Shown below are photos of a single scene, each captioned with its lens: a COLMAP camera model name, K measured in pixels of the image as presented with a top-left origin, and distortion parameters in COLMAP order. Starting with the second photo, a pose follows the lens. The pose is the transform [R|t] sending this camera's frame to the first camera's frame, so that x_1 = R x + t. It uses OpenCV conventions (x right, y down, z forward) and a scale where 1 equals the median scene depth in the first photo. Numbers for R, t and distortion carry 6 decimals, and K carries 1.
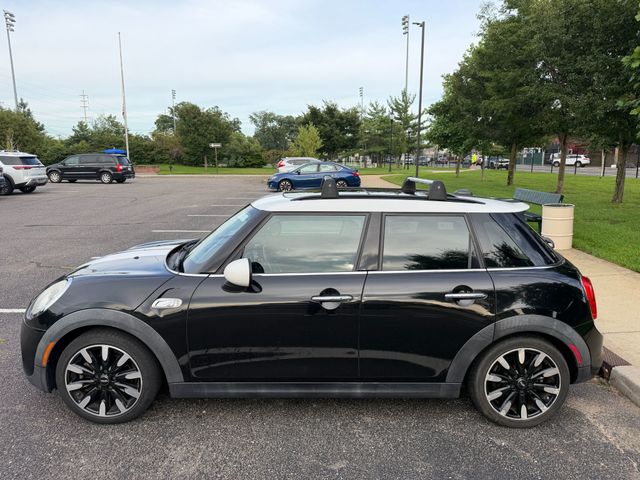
lens RADIAL K [[450.3, 0, 320.0], [0, 450.3, 240.0], [0, 0, 1]] dist [0.015782, -0.027790]
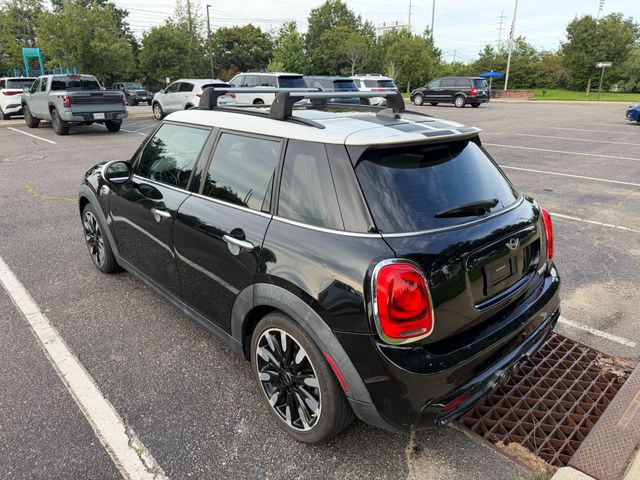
lens RADIAL K [[450.3, 0, 320.0], [0, 450.3, 240.0], [0, 0, 1]] dist [0.015782, -0.027790]
pose [[0.680367, 0.235130, -0.694129, 0.946283], [-0.124618, 0.970460, 0.206587, -0.057856], [0.722199, -0.054054, 0.689570, 0.548892]]
